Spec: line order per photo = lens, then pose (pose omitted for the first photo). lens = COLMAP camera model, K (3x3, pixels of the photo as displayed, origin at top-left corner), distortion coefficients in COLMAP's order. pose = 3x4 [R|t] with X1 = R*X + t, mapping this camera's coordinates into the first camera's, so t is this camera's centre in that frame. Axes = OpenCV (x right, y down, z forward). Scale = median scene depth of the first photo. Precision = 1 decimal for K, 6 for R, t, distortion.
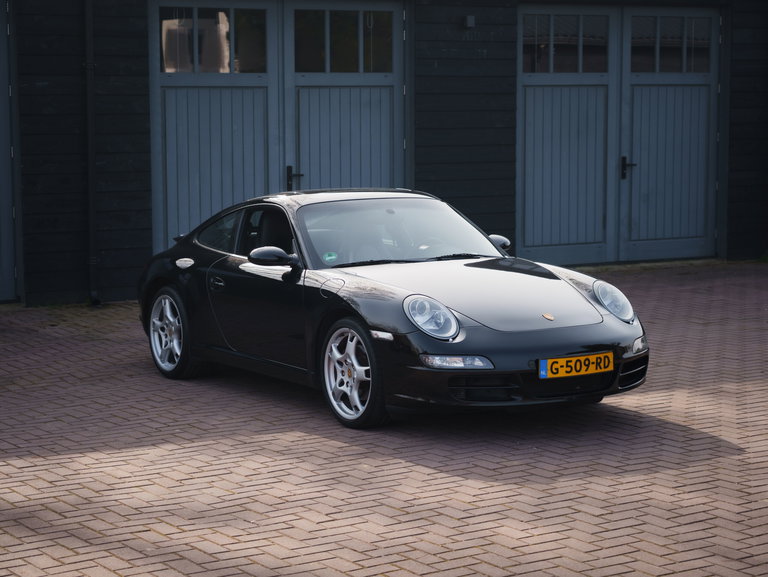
lens RADIAL K [[1557.2, 0, 361.2], [0, 1557.2, 294.8], [0, 0, 1]] dist [0.036803, 0.000000]
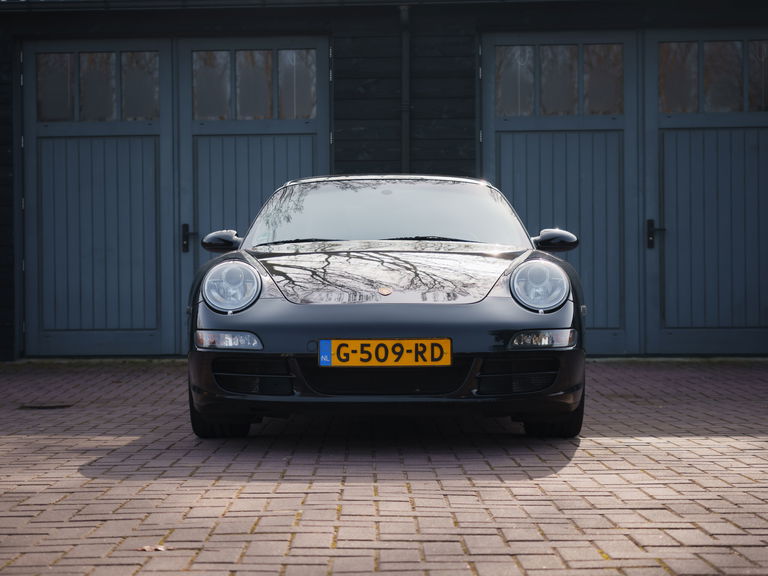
lens RADIAL K [[1491.4, 0, 355.8], [0, 1491.4, 285.8], [0, 0, 1]] dist [-0.015895, 0.000000]
pose [[0.847316, 0.005636, -0.531059, 0.483173], [-0.064591, 0.993614, -0.092512, 0.077814], [0.527146, 0.112688, 0.842270, 0.413677]]
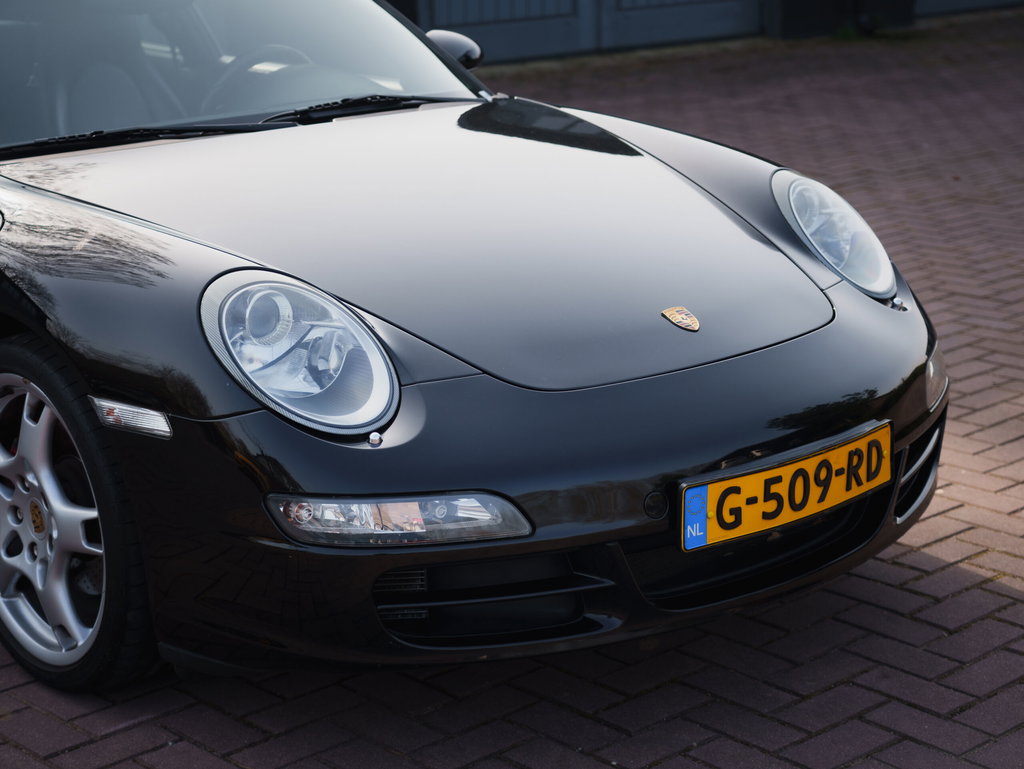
lens RADIAL K [[2034.7, 0, 504.9], [0, 2034.7, 383.7], [0, 0, 1]] dist [-0.010903, 0.000000]
pose [[0.985906, -0.055477, 0.157835, 0.022599], [0.031039, 0.987695, 0.153279, -0.035831], [-0.164396, -0.146220, 0.975497, 0.622893]]
